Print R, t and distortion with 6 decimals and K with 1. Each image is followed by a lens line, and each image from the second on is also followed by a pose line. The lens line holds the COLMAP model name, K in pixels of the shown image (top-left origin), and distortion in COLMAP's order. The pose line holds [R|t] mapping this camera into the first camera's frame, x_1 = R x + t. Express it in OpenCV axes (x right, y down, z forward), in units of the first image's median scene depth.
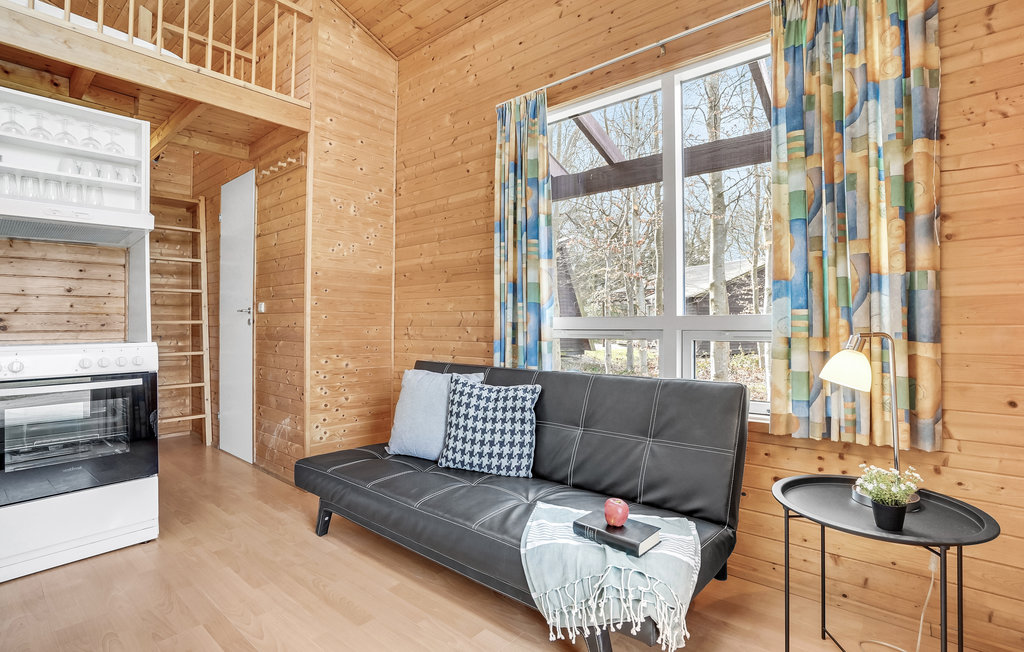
lens RADIAL K [[491.3, 0, 494.5], [0, 491.3, 312.9], [0, 0, 1]] dist [-0.026486, 0.006992]
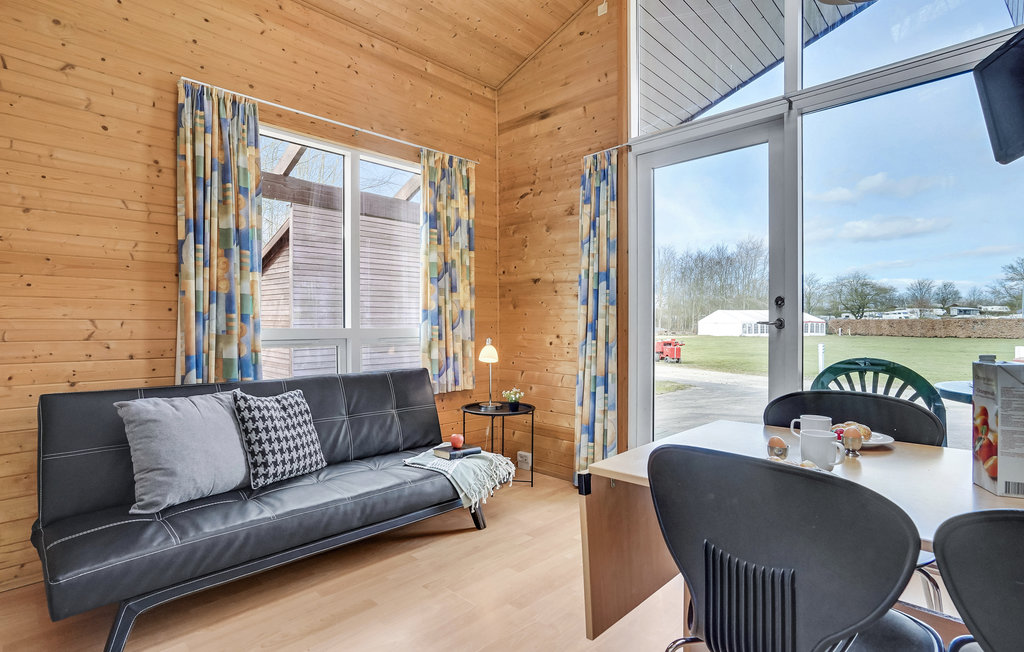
lens RADIAL K [[522.3, 0, 511.9], [0, 522.3, 328.7], [0, 0, 1]] dist [-0.025403, 0.004280]
pose [[0.059013, -0.000547, 0.998257, -1.149587], [-0.020896, 0.999780, 0.001783, -0.004845], [-0.998038, -0.020965, 0.058989, 0.496297]]
